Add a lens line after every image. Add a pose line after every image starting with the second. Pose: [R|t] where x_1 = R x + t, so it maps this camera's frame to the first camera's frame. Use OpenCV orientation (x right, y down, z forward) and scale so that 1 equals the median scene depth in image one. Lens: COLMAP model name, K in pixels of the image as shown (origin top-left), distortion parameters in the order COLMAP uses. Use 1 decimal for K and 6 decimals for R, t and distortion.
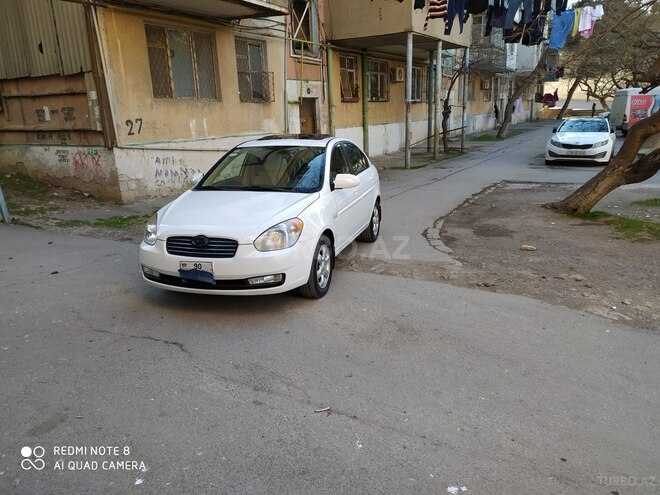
lens RADIAL K [[491.3, 0, 329.1], [0, 491.3, 247.4], [0, 0, 1]] dist [0.063726, -0.060129]
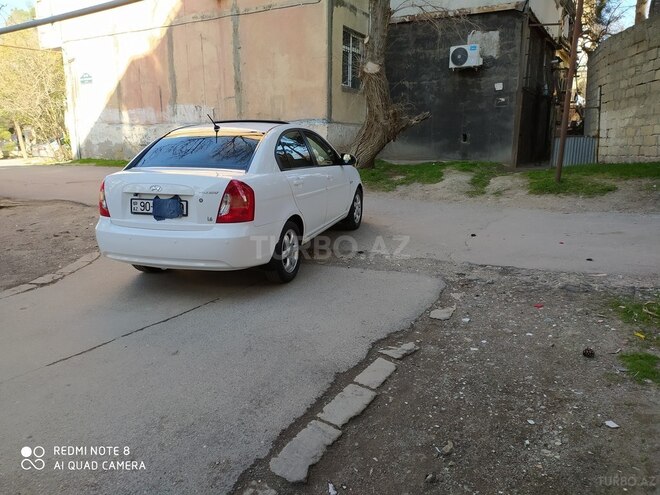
lens RADIAL K [[491.3, 0, 329.1], [0, 491.3, 247.4], [0, 0, 1]] dist [0.063726, -0.060129]
pose [[-0.999484, 0.025123, 0.020005, -0.123354], [0.031507, 0.887668, 0.459404, -0.239719], [-0.006216, 0.459798, -0.888002, 1.056534]]
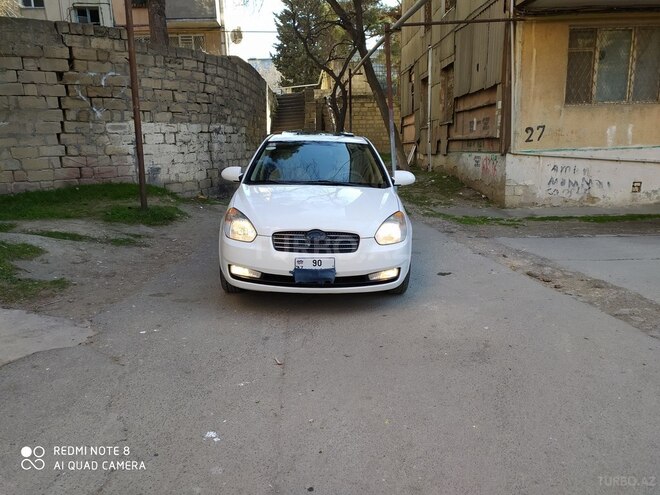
lens RADIAL K [[491.3, 0, 329.1], [0, 491.3, 247.4], [0, 0, 1]] dist [0.063726, -0.060129]
pose [[0.548051, 0.178985, -0.817071, 0.231777], [-0.208027, 0.975311, 0.074115, -0.005618], [0.810164, 0.129354, 0.571754, 0.108999]]
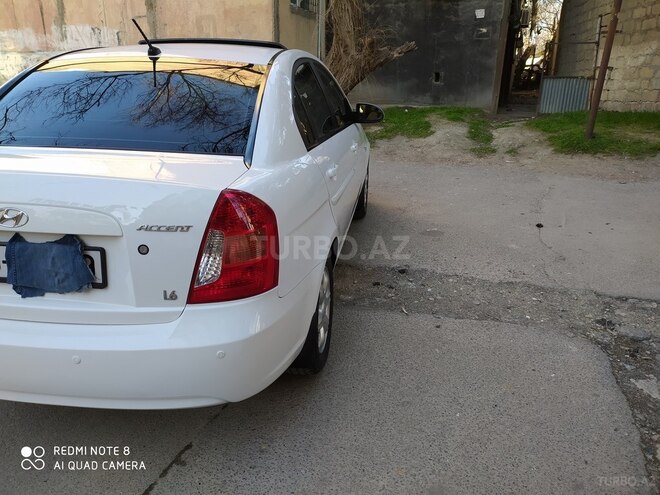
lens RADIAL K [[491.3, 0, 329.1], [0, 491.3, 247.4], [0, 0, 1]] dist [0.063726, -0.060129]
pose [[-0.988915, 0.062644, -0.134624, -0.056350], [-0.024036, 0.827155, 0.561459, -0.185919], [0.146527, 0.558471, -0.816480, 0.841390]]
